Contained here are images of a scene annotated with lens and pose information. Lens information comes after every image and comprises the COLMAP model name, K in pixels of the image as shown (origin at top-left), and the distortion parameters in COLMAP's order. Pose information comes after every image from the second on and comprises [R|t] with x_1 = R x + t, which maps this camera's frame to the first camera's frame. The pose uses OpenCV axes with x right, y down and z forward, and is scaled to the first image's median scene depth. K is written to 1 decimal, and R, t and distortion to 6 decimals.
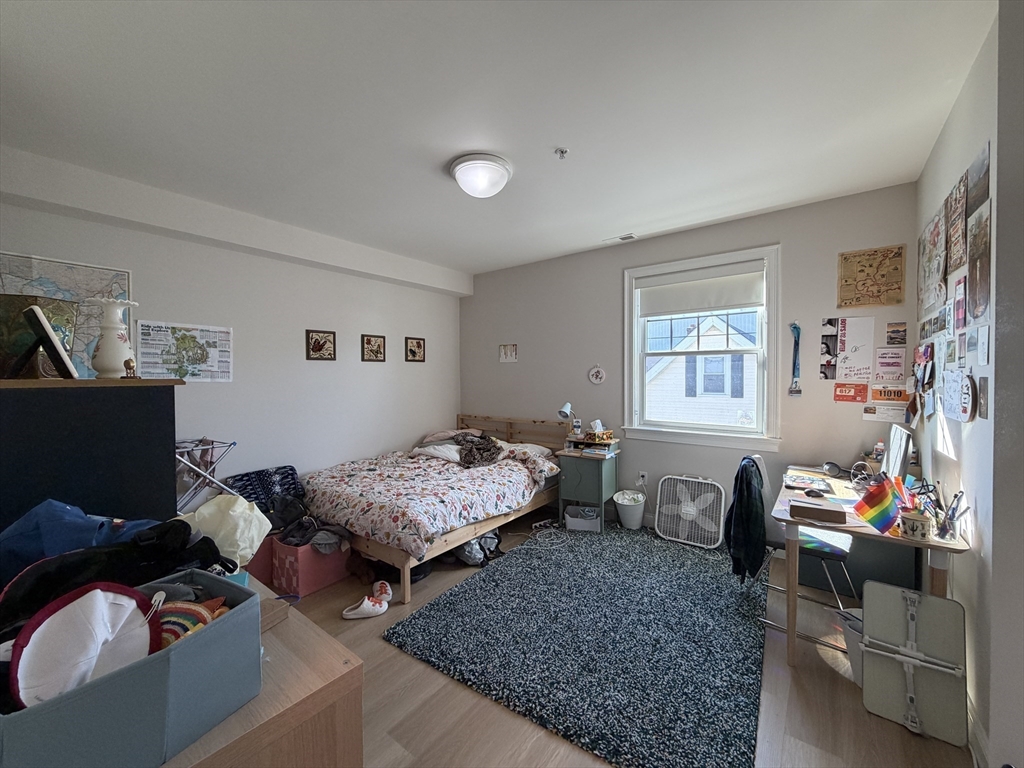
lens RADIAL K [[409.9, 0, 512.3], [0, 409.9, 376.8], [0, 0, 1]] dist [-0.000382, 0.000096]
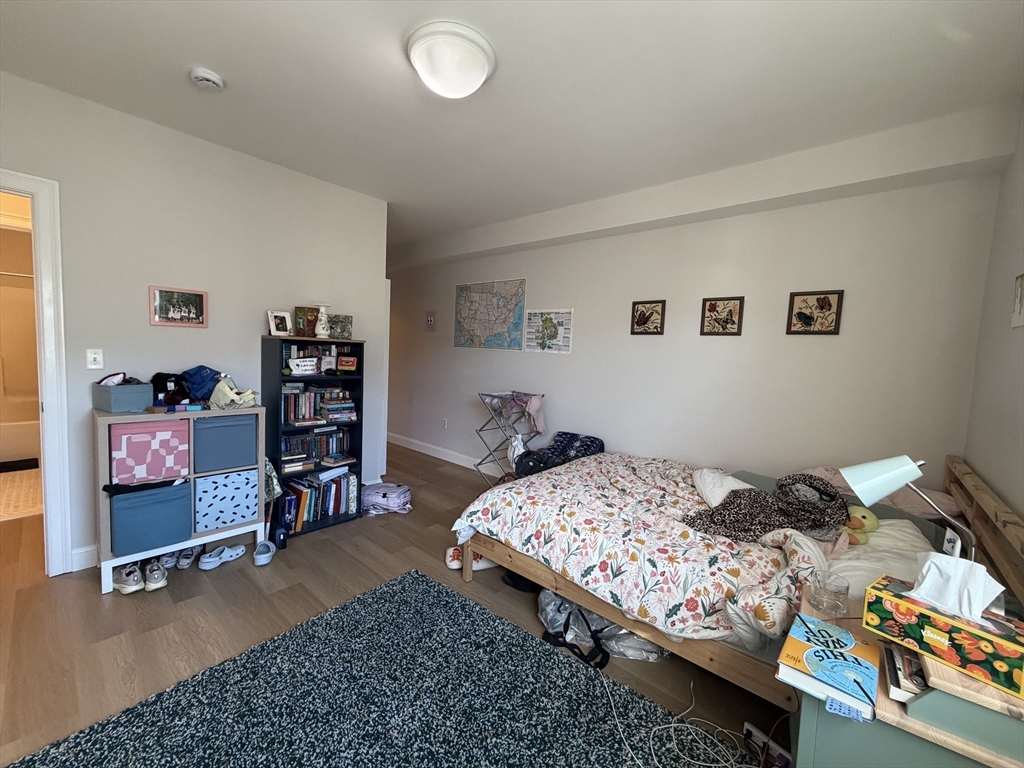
lens RADIAL K [[409.9, 0, 507.8], [0, 409.9, 379.8], [0, 0, 1]] dist [-0.000382, 0.000096]
pose [[-0.071593, 0.072141, -0.994822, 0.429103], [-0.049411, 0.995900, 0.075775, 0.004074], [0.996209, 0.054580, -0.067735, 0.745814]]
